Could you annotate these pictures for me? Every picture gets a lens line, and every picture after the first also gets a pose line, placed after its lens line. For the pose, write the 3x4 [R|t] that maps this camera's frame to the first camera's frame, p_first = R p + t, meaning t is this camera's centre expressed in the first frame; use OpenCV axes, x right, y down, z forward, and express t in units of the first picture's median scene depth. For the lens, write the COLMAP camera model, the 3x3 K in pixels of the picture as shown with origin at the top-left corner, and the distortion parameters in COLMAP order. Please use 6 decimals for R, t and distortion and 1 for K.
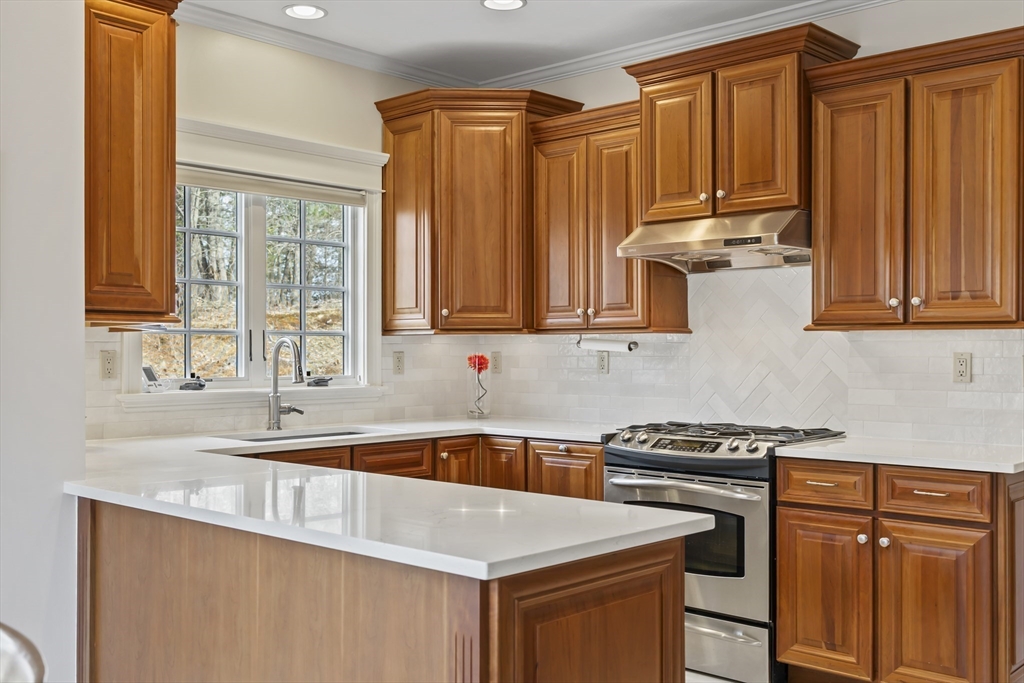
lens RADIAL K [[1027.9, 0, 518.2], [0, 1027.9, 345.4], [0, 0, 1]] dist [0.014069, 0.000000]
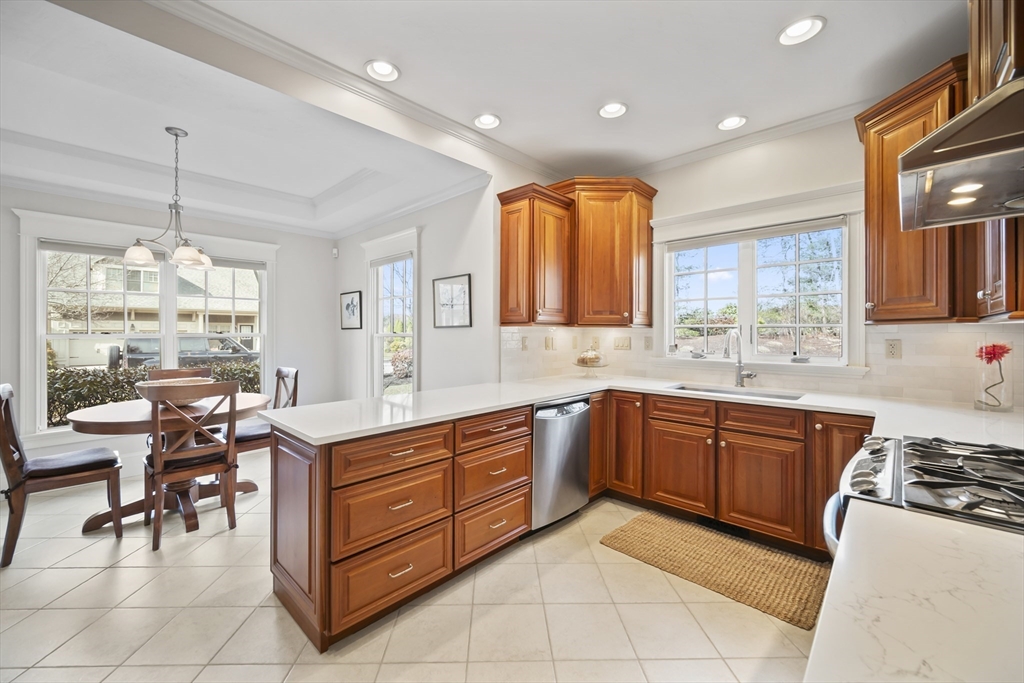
lens RADIAL K [[414.4, 0, 503.7], [0, 414.4, 334.1], [0, 0, 1]] dist [-0.001558, 0.000893]
pose [[-0.033232, 0.003606, -0.999441, 0.465083], [0.005675, 0.999978, 0.003419, -0.005190], [0.999432, -0.005558, -0.033252, 0.709191]]
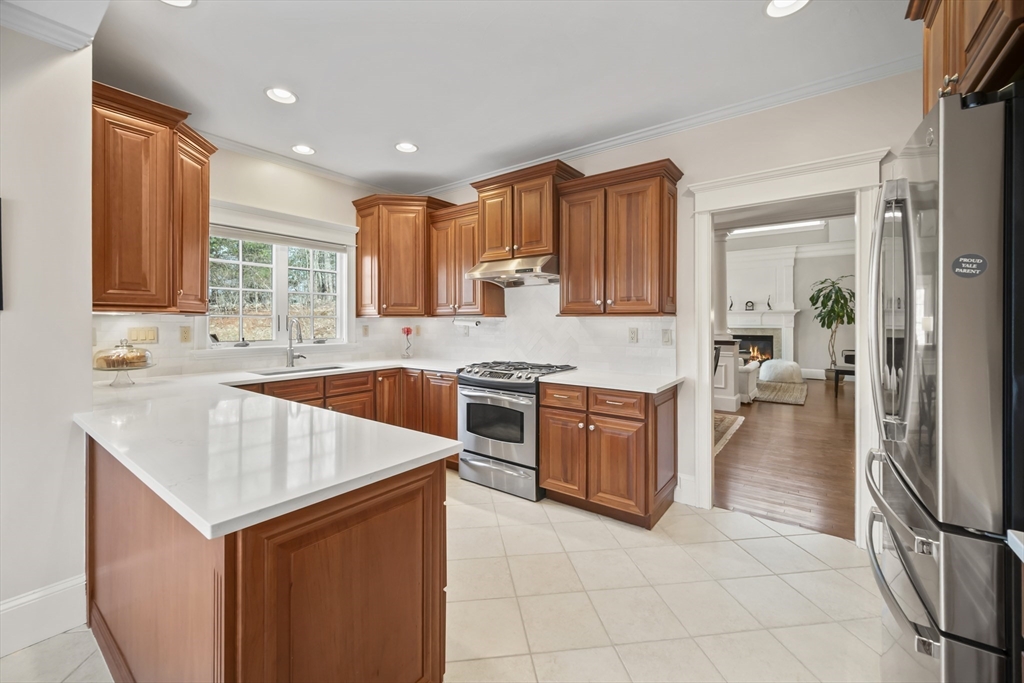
lens RADIAL K [[414.4, 0, 503.3], [0, 414.4, 320.8], [0, 0, 1]] dist [-0.001558, 0.000893]
pose [[0.996286, 0.000889, 0.086105, 0.103779], [-0.001186, 0.999994, 0.003403, -0.008081], [-0.086101, -0.003493, 0.996280, 0.206116]]
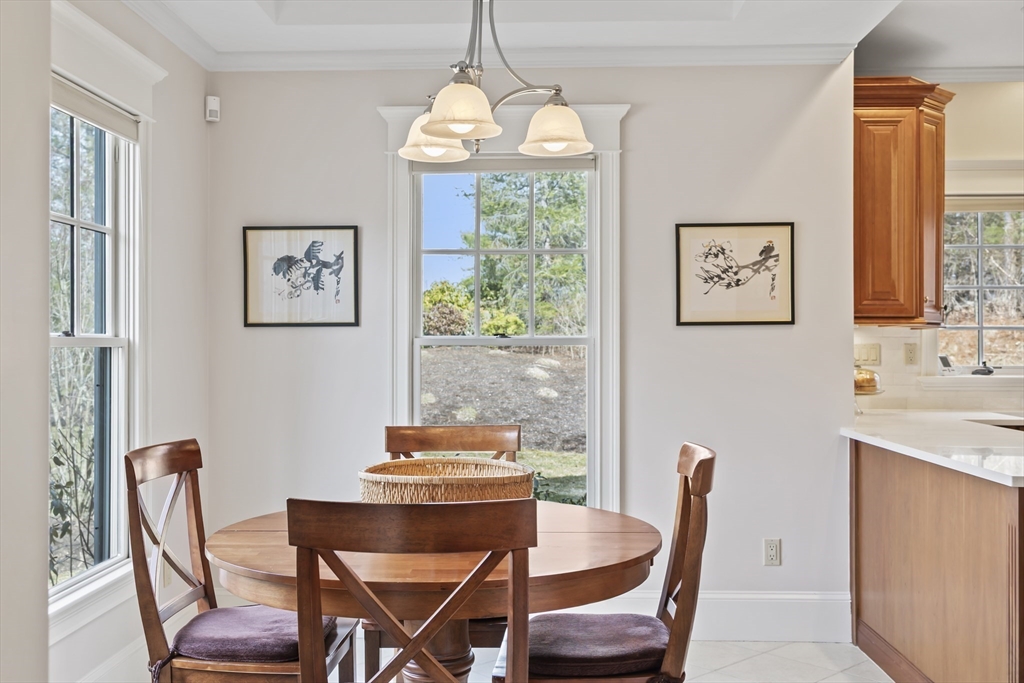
lens RADIAL K [[1027.9, 0, 504.1], [0, 1027.9, 342.4], [0, 0, 1]] dist [0.014069, 0.000000]
pose [[0.643577, -0.001305, -0.765380, 0.280257], [0.004499, 0.999988, 0.002078, -0.001581], [0.765368, -0.004781, 0.643575, -0.260016]]
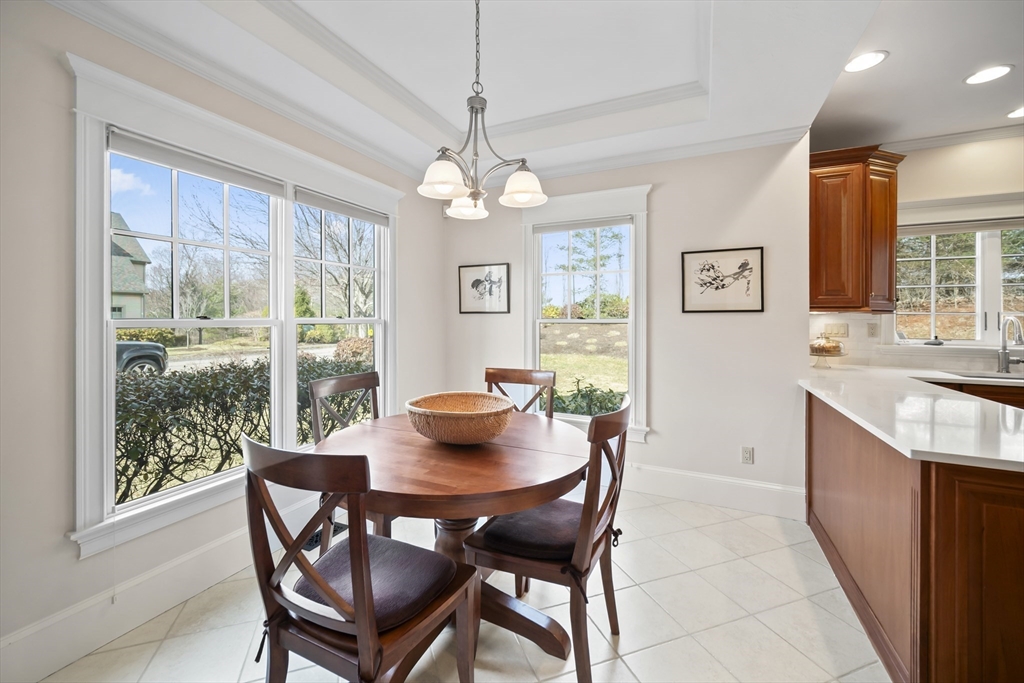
lens RADIAL K [[414.4, 0, 501.6], [0, 414.4, 317.7], [0, 0, 1]] dist [-0.001558, 0.000893]
pose [[0.283835, 0.000026, -0.958873, 0.186076], [0.001742, 0.999998, 0.000543, -0.008032], [0.958871, -0.001824, 0.283835, 0.045176]]
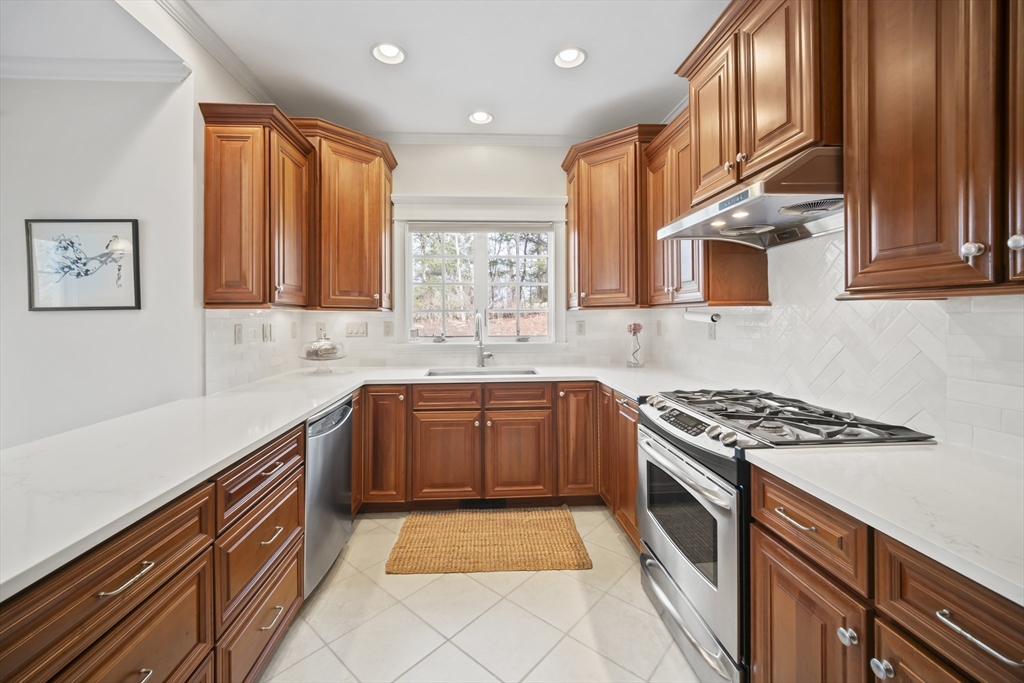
lens RADIAL K [[414.4, 0, 502.5], [0, 414.4, 316.6], [0, 0, 1]] dist [-0.001558, 0.000893]
pose [[0.713378, -0.003782, -0.700769, 0.304336], [0.010167, 0.999936, 0.004953, -0.006103], [0.700706, -0.010658, 0.713371, 0.574932]]
